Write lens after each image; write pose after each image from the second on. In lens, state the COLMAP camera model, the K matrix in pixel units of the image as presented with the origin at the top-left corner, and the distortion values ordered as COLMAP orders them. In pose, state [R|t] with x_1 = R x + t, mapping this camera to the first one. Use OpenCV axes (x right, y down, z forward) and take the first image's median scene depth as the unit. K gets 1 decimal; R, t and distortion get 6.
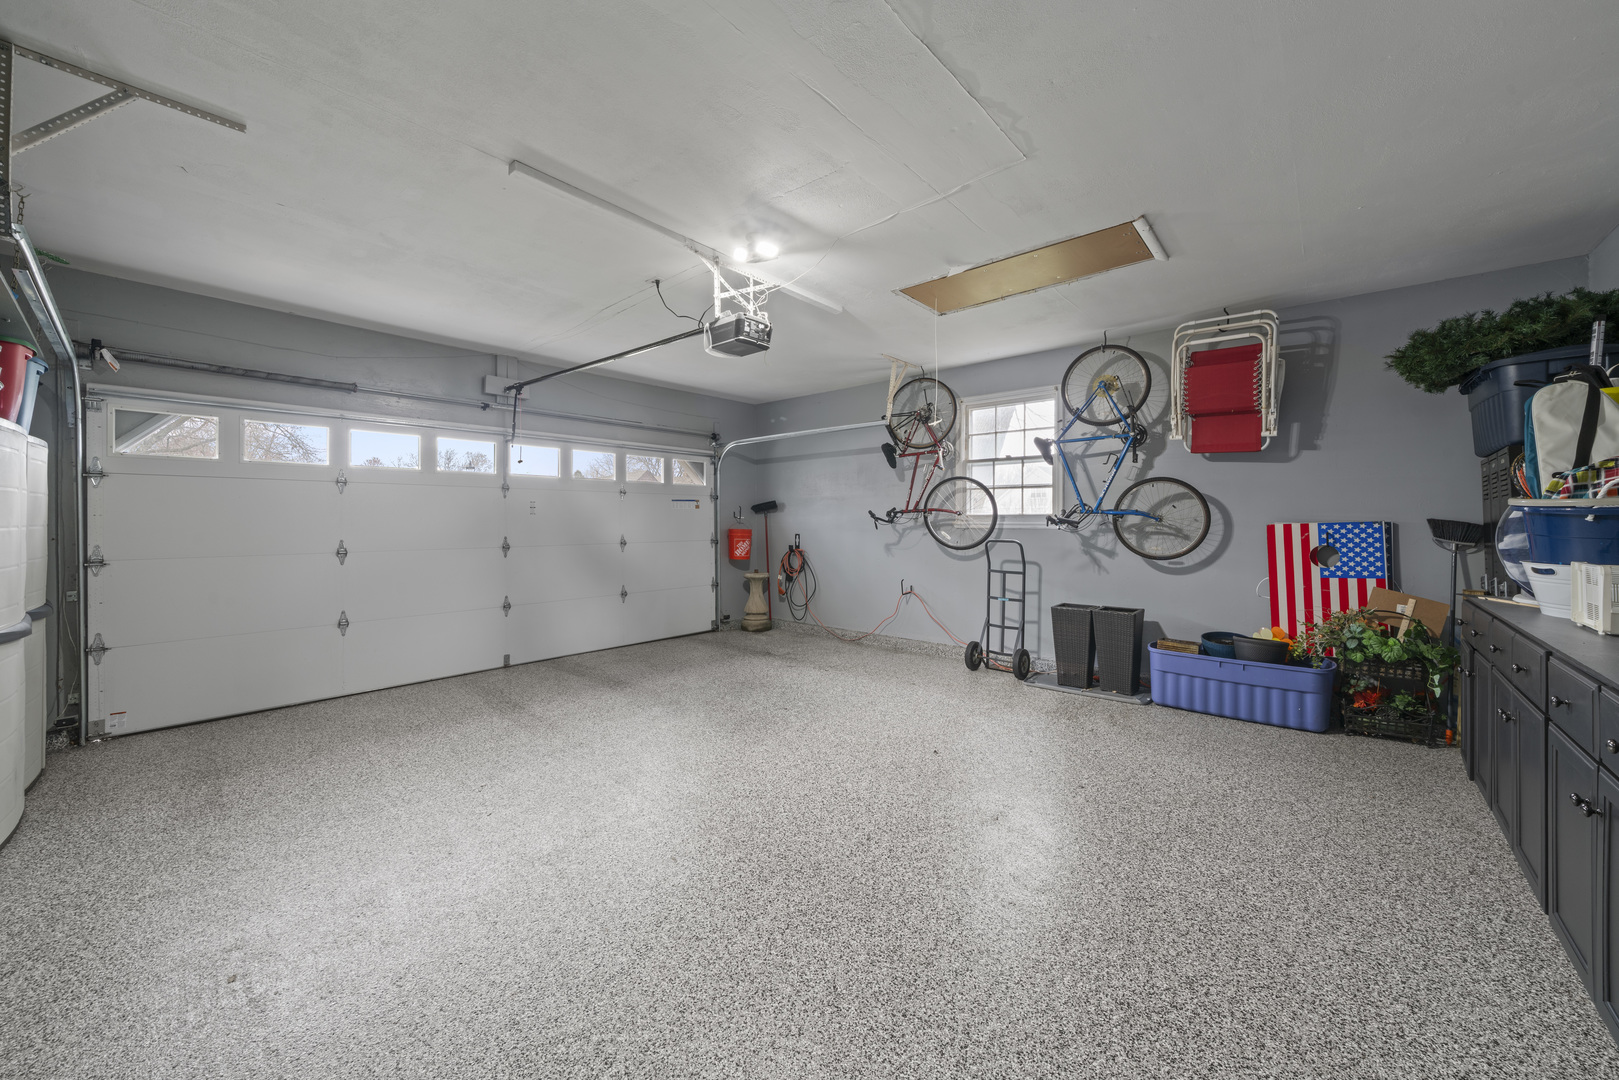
lens RADIAL K [[607.7, 0, 802.1], [0, 607.7, 522.7], [0, 0, 1]] dist [0.001294, 0.000077]
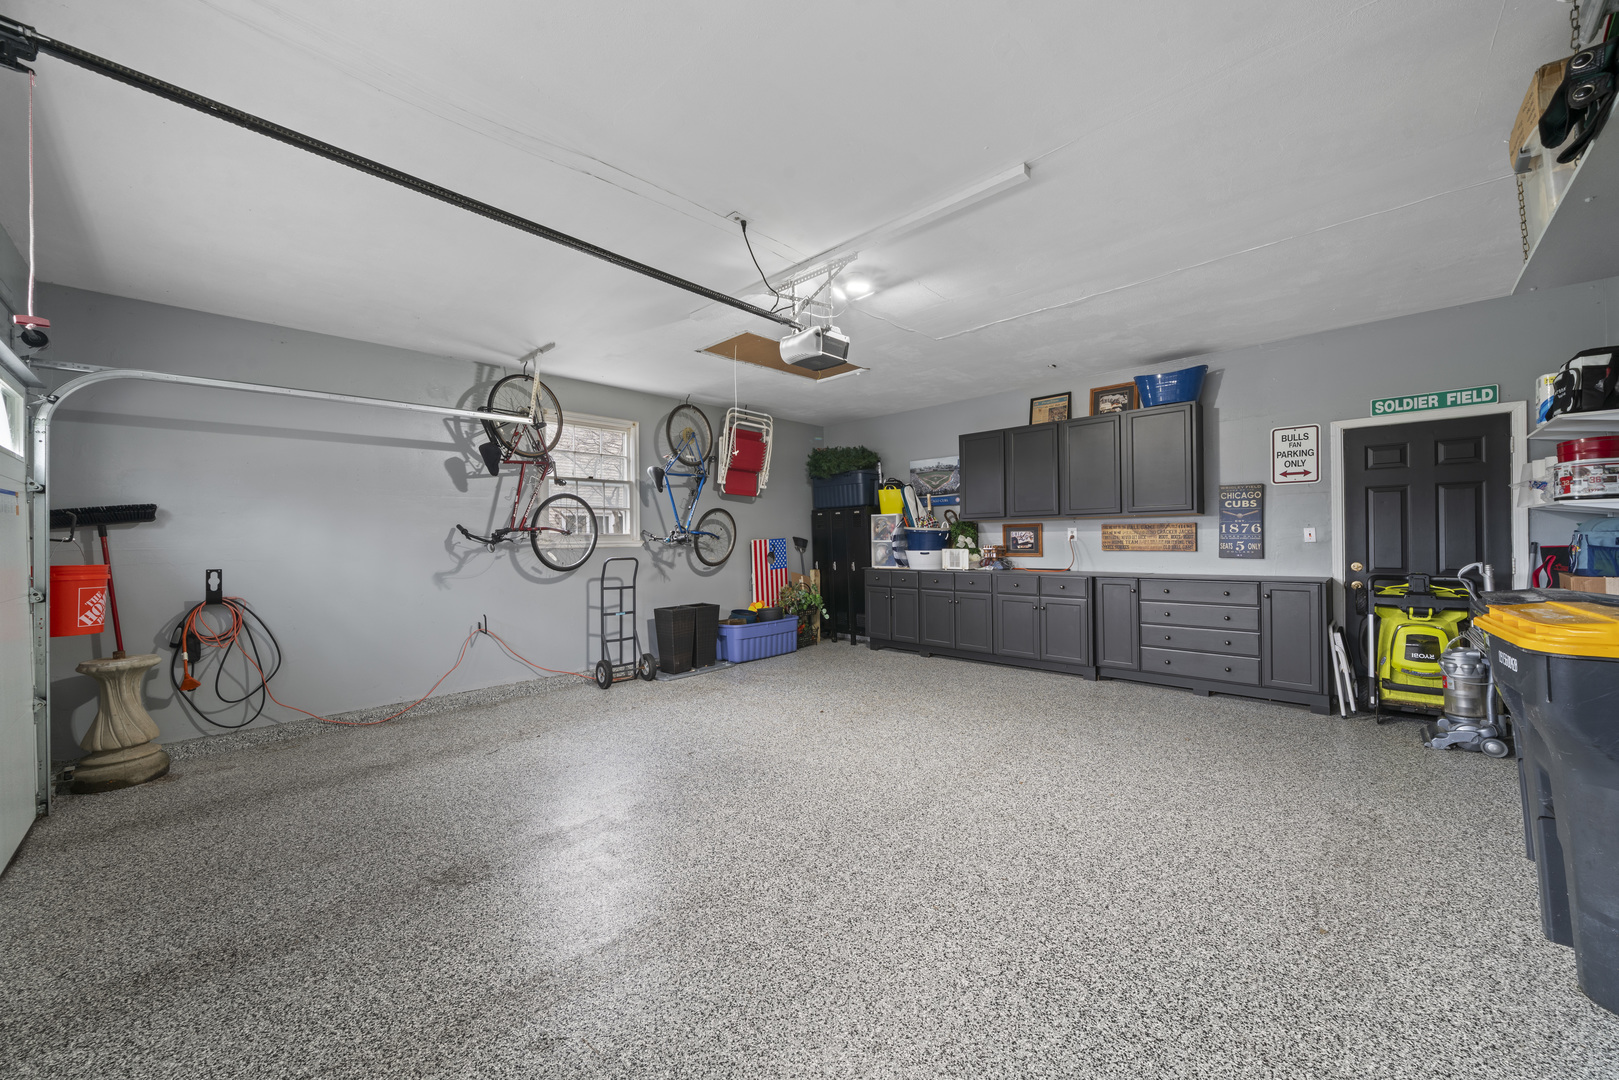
lens RADIAL K [[586.3, 0, 809.5], [0, 586.3, 540.0], [0, 0, 1]] dist [0.000315, -0.000018]
pose [[0.044285, -0.001817, 0.999017, -0.695439], [0.018489, 0.999829, 0.000998, 0.002365], [-0.998848, 0.018426, 0.044311, 0.637958]]
